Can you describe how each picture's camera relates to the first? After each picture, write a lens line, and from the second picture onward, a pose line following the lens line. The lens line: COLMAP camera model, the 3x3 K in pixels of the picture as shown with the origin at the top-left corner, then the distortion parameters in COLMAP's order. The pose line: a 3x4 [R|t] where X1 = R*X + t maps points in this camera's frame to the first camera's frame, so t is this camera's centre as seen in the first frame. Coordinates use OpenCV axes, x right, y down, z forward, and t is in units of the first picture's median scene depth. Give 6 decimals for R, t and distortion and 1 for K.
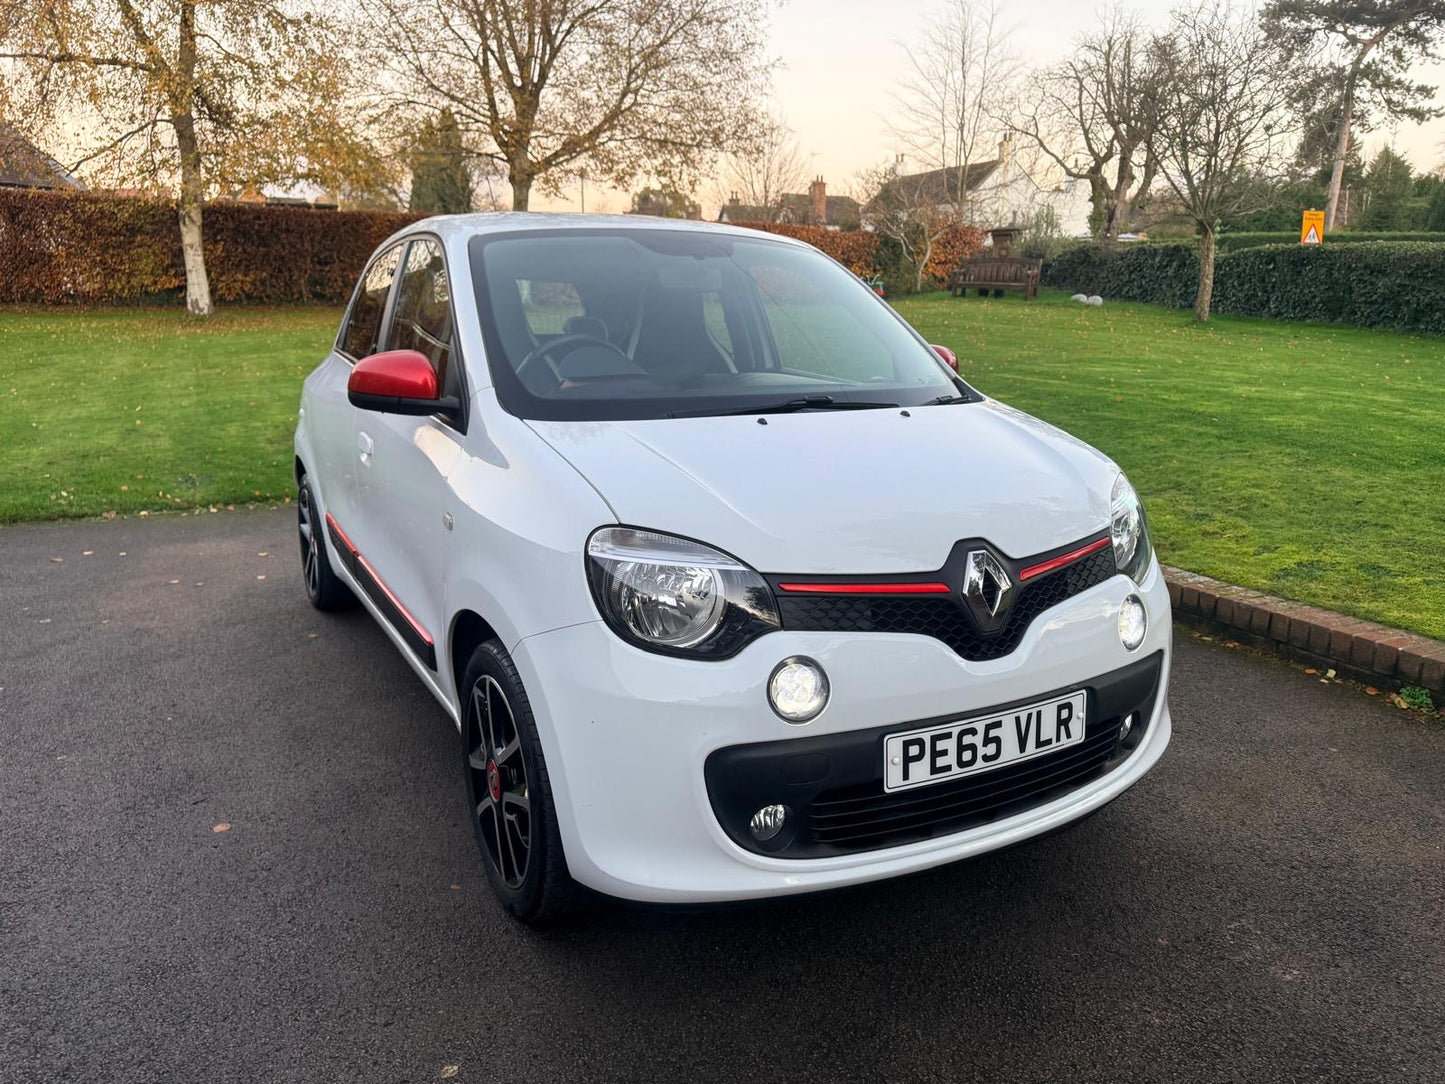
lens RADIAL K [[1029.6, 0, 722.5], [0, 1029.6, 542.0], [0, 0, 1]] dist [0.003773, -0.003639]
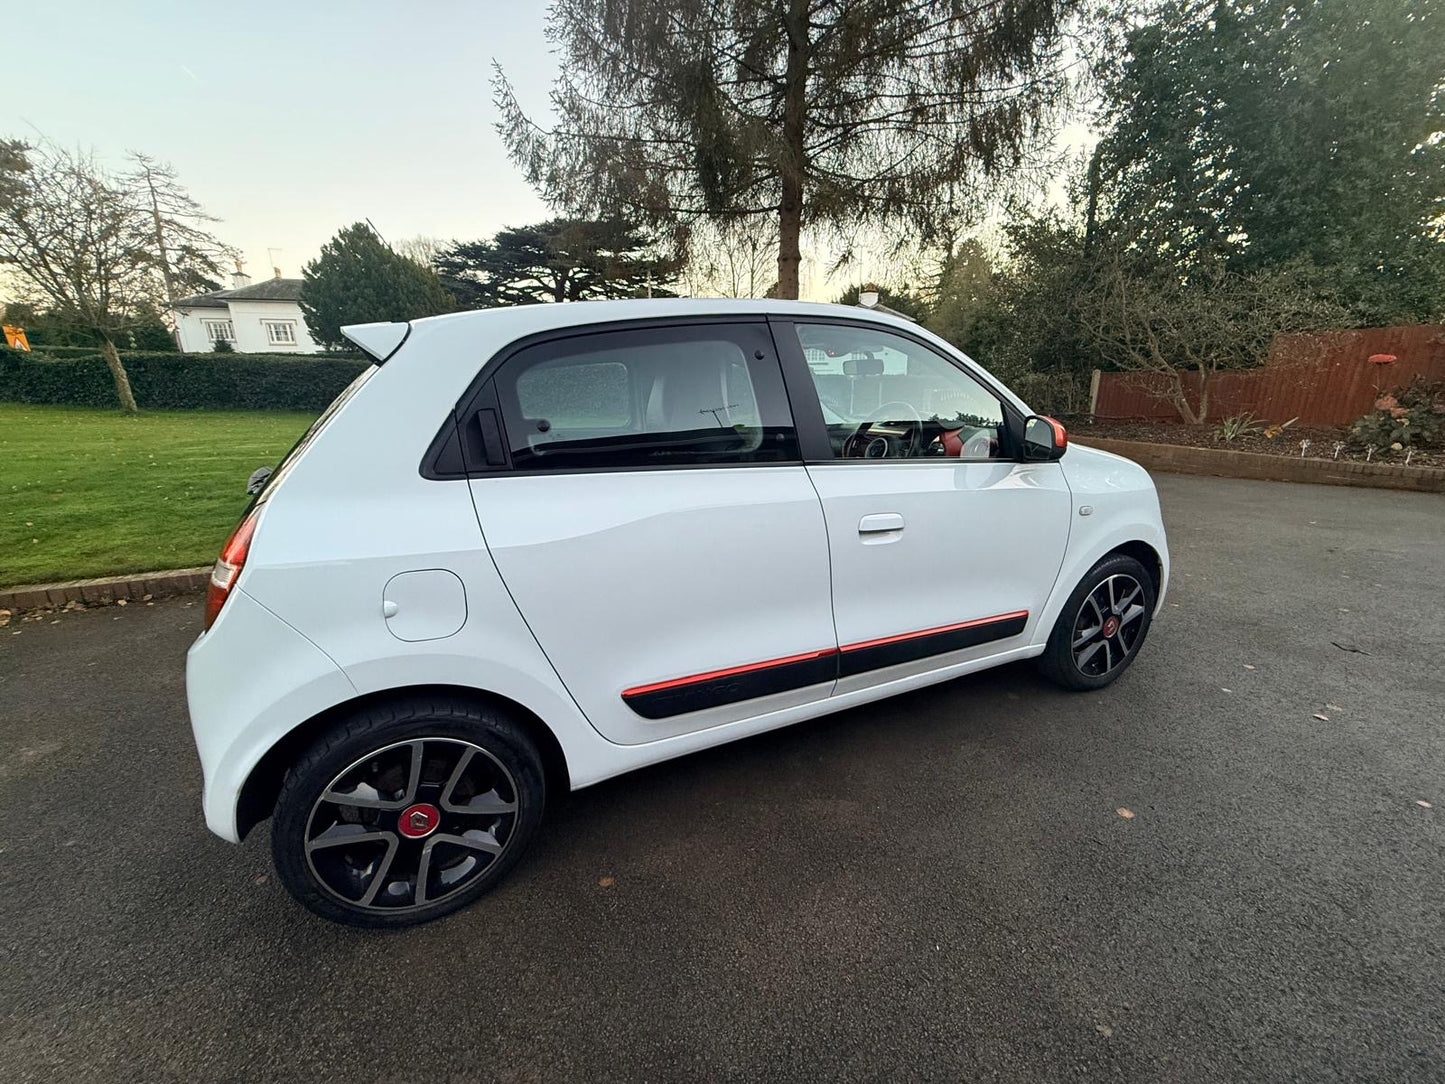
lens RADIAL K [[573.9, 0, 720.5], [0, 573.9, 538.8], [0, 0, 1]] dist [-0.000185, -0.000280]
pose [[0.097519, -0.264076, 0.959559, -0.135293], [0.247047, 0.940401, 0.233697, -0.037686], [-0.964084, 0.214266, 0.156946, 0.157971]]
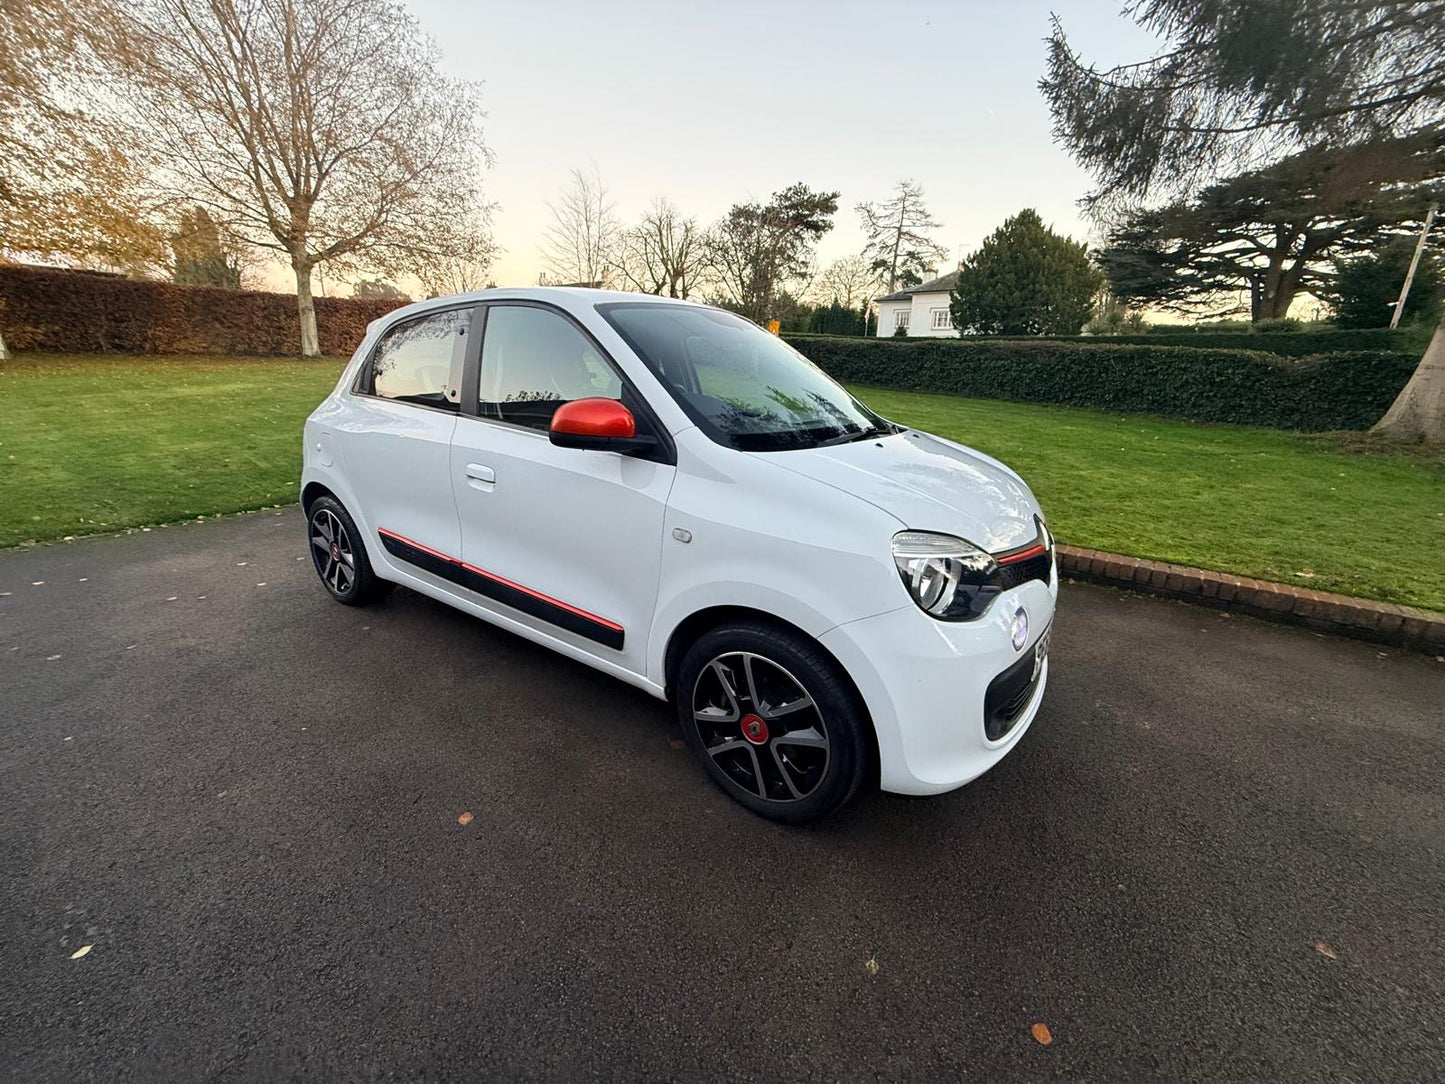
lens RADIAL K [[573.9, 0, 720.5], [0, 573.9, 538.8], [0, 0, 1]] dist [-0.000185, -0.000280]
pose [[0.898639, -0.107796, 0.425238, -0.057582], [0.078427, 0.993200, 0.086036, -0.008059], [-0.431621, -0.043966, 0.900983, 0.038555]]
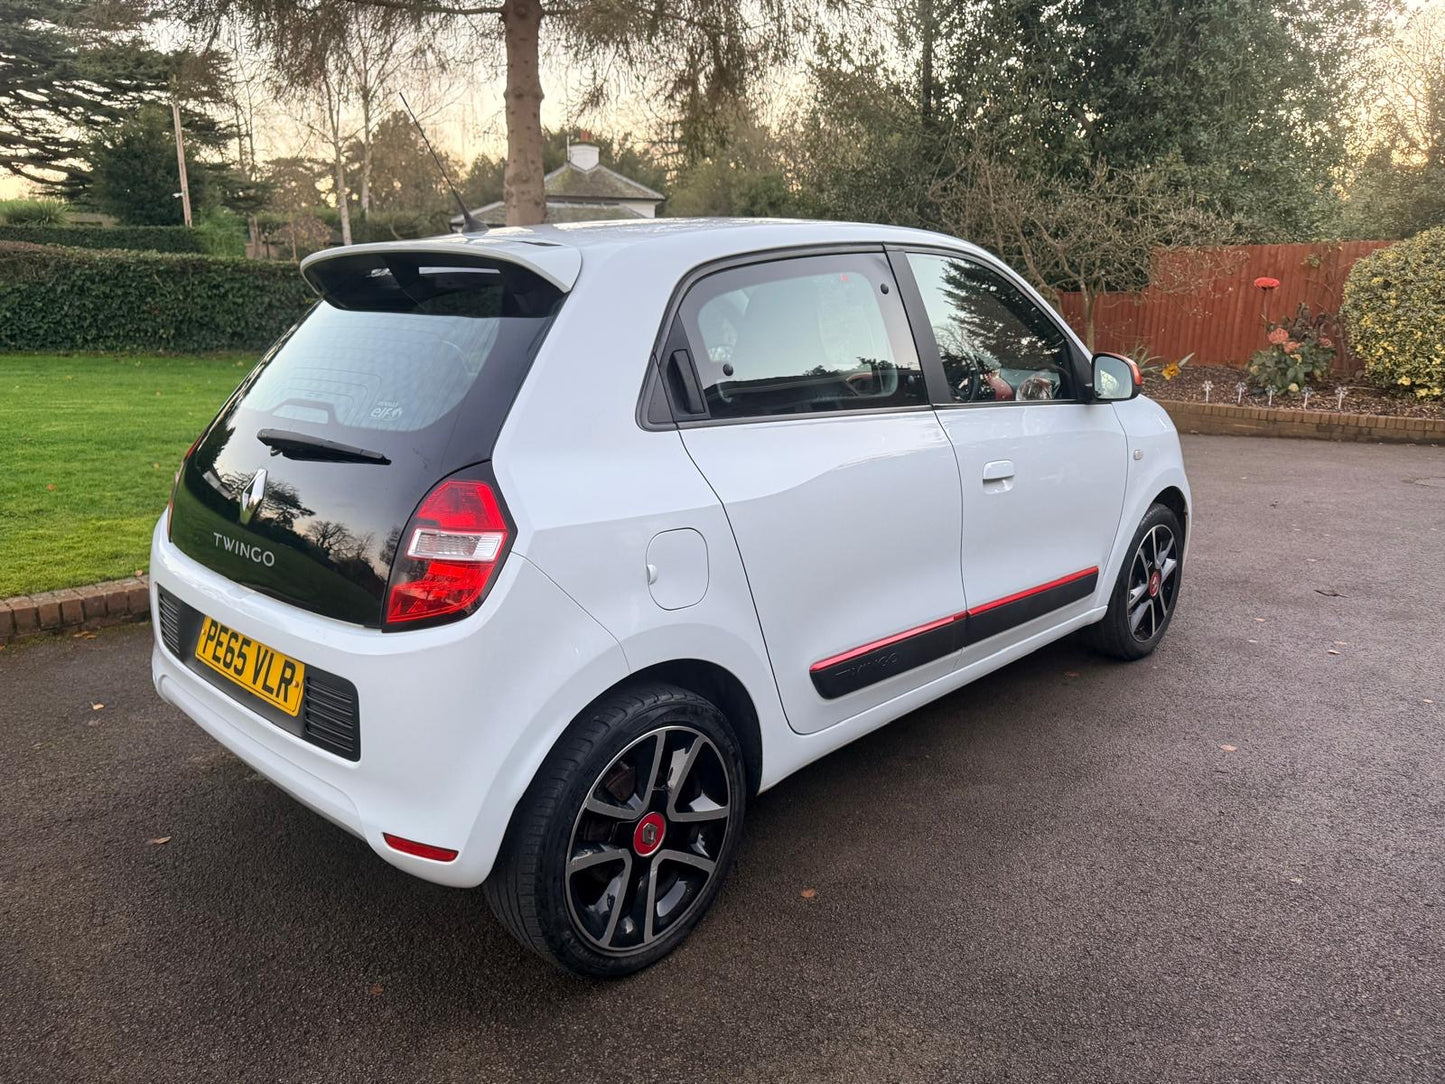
lens RADIAL K [[1021.4, 0, 716.1], [0, 1021.4, 534.5], [0, 0, 1]] dist [0.022422, -0.025370]
pose [[-0.280325, -0.223841, 0.933441, -0.171690], [0.218986, 0.931875, 0.289230, -0.054616], [-0.934592, 0.285489, -0.212210, 0.215563]]
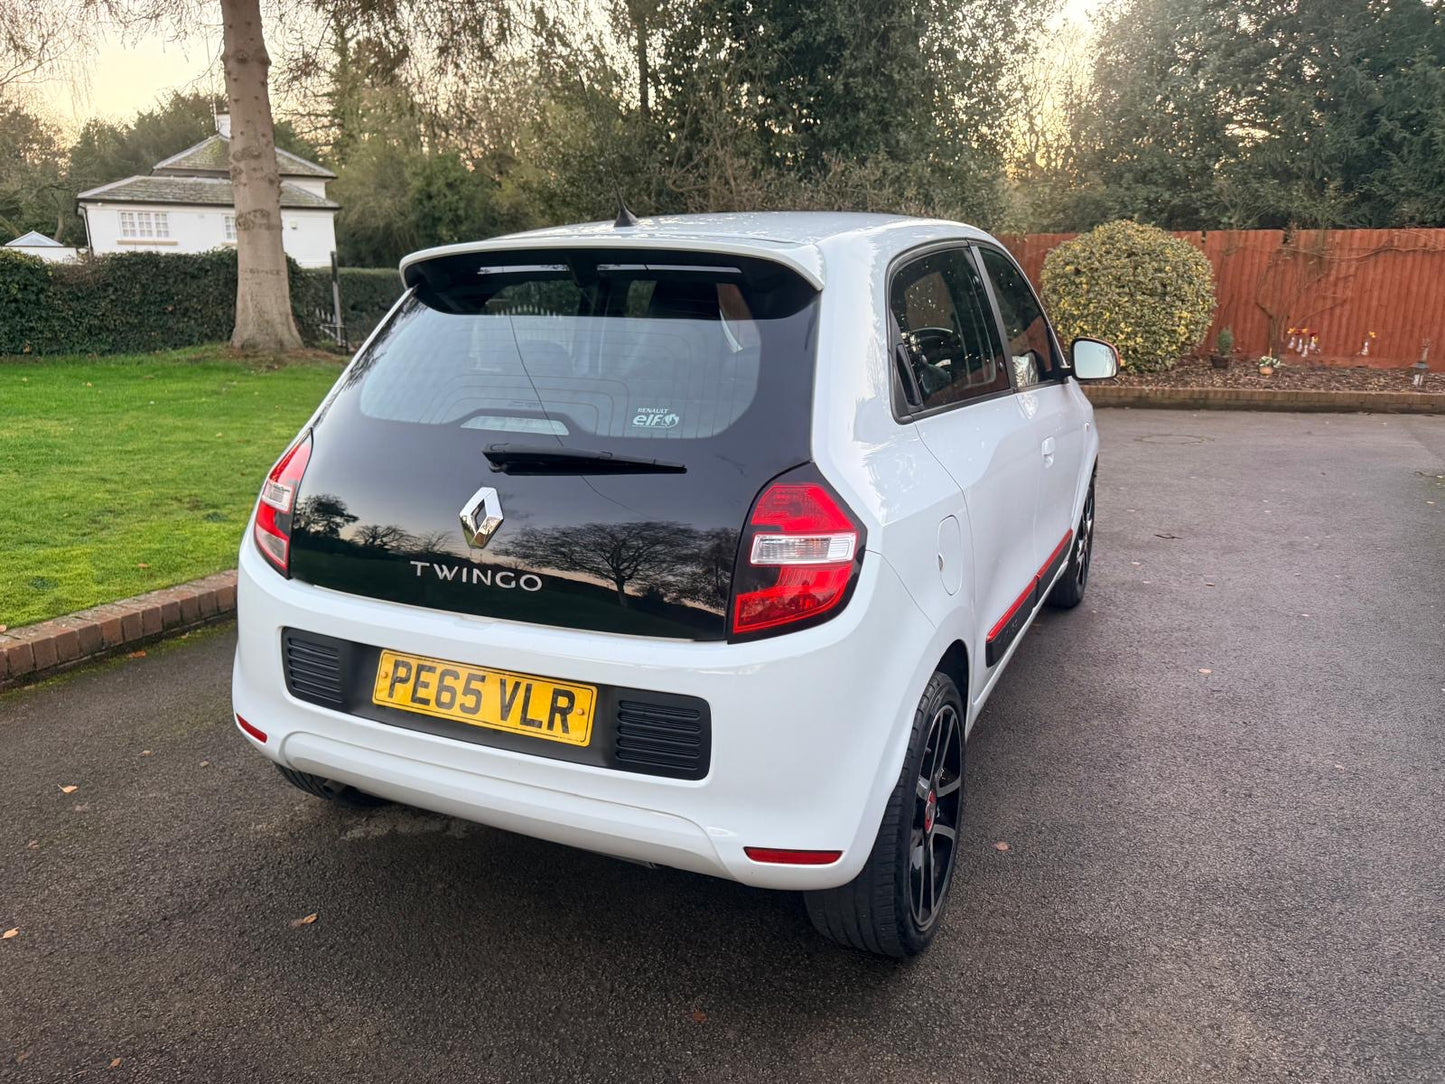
lens RADIAL K [[1024.3, 0, 730.3], [0, 1024.3, 541.4], [0, 0, 1]] dist [0.011753, -0.012748]
pose [[-0.571835, -0.206263, 0.794015, -0.148867], [0.188639, 0.908881, 0.371956, -0.067505], [-0.798386, 0.362480, -0.480821, 0.265070]]
